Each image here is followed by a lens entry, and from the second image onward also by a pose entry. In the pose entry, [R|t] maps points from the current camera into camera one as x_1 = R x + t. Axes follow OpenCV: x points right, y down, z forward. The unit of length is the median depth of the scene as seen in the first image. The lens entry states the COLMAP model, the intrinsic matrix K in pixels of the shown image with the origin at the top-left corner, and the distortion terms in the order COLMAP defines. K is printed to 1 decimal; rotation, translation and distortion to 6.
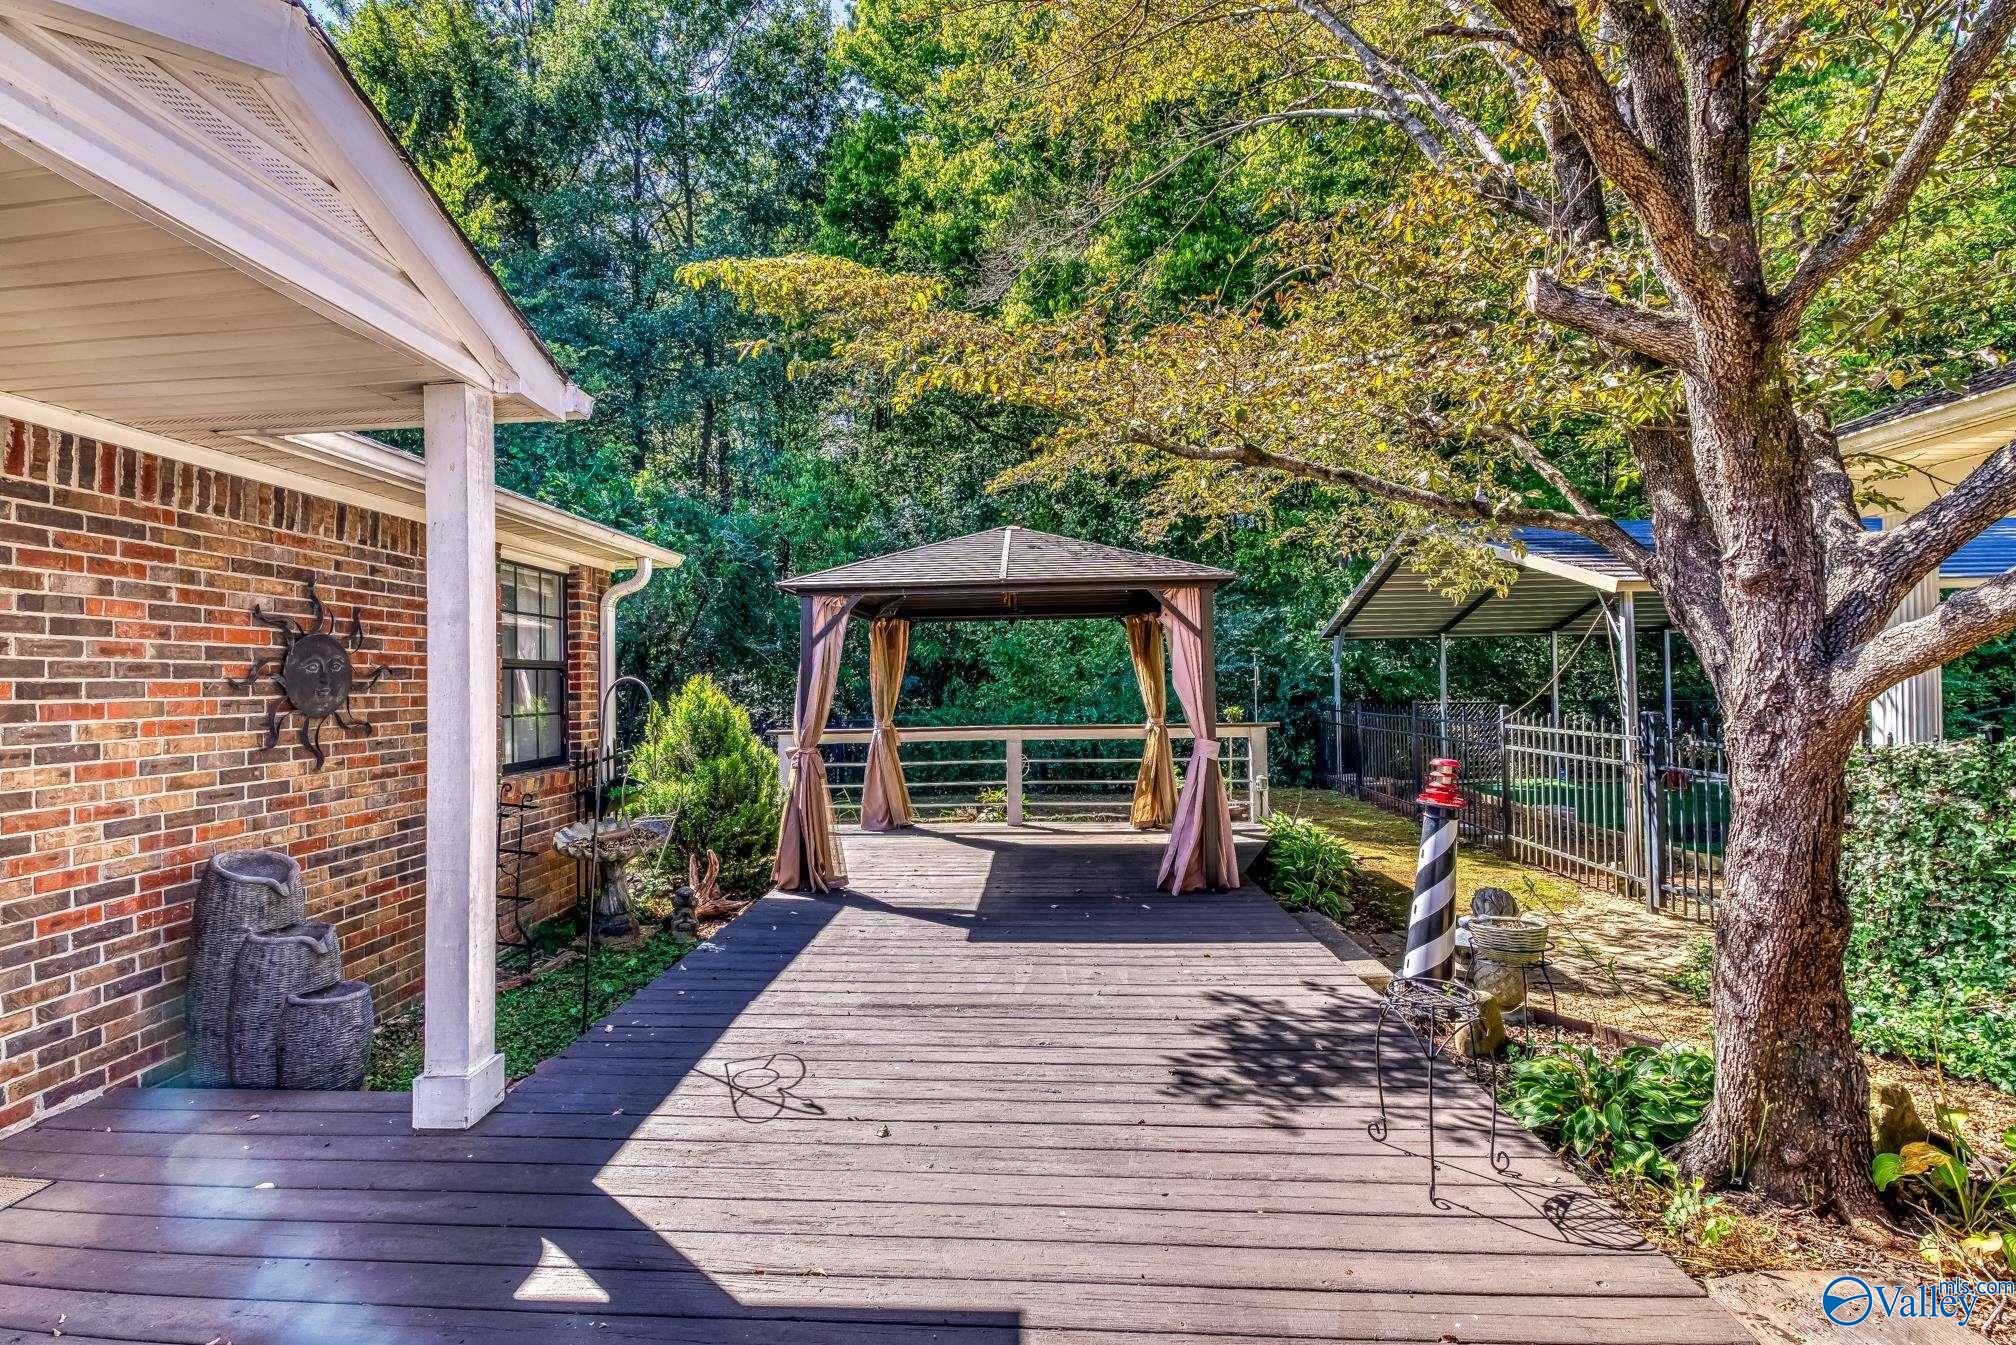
lens RADIAL K [[907.0, 0, 1013.9], [0, 907.0, 677.7], [0, 0, 1]] dist [-0.038181, 0.021264]
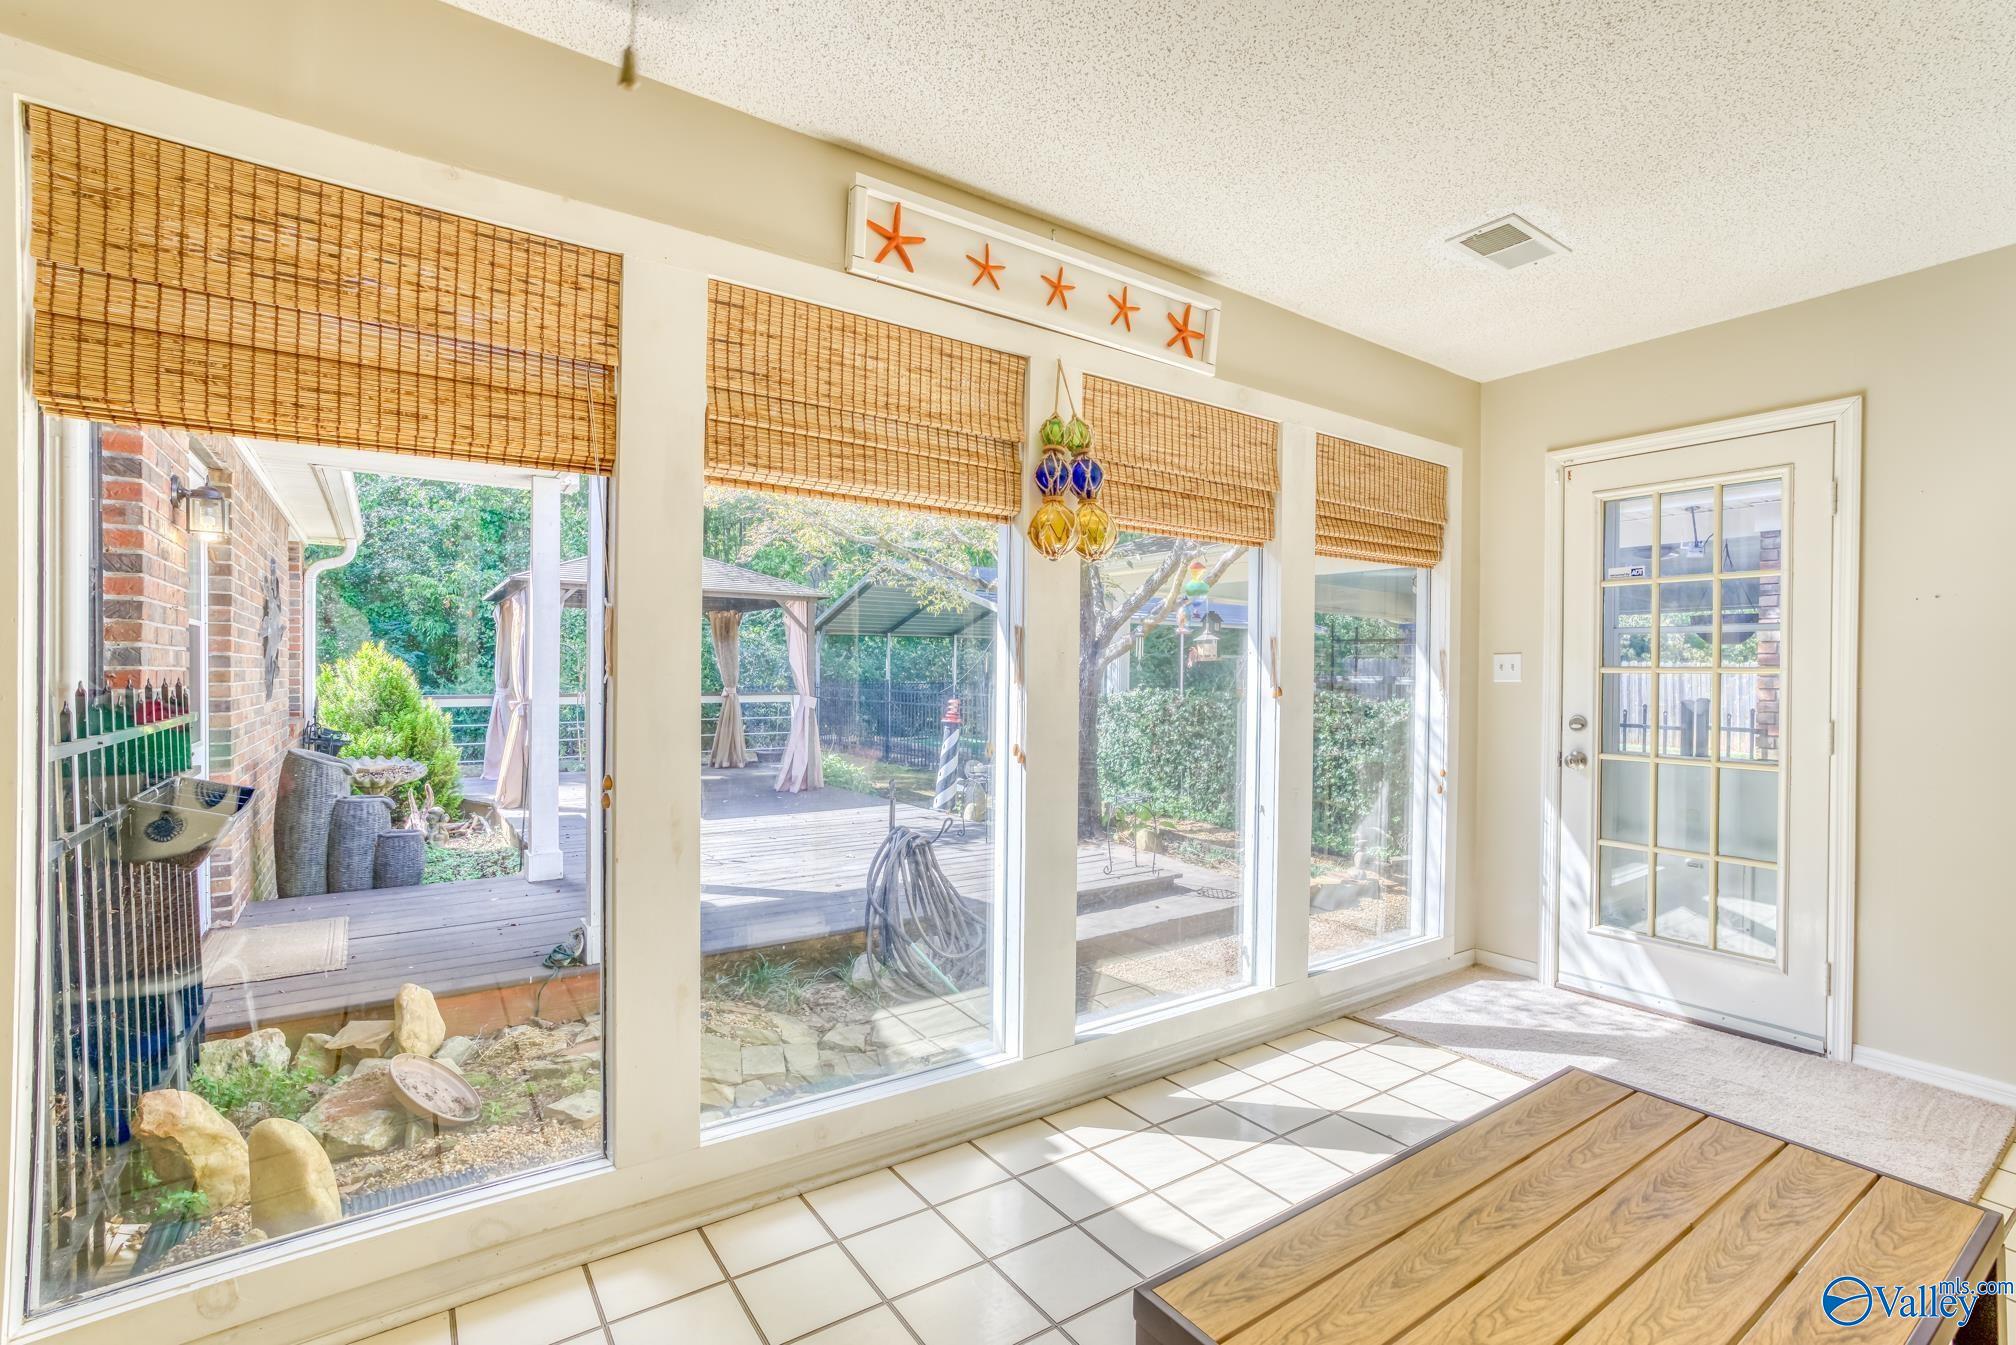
lens RADIAL K [[907.0, 0, 1013.9], [0, 907.0, 677.7], [0, 0, 1]] dist [-0.038181, 0.021264]
pose [[0.799396, 0.019422, 0.600491, -0.467206], [-0.024967, 0.999688, 0.000903, 0.027519], [-0.600286, -0.015715, 0.799631, -0.518923]]
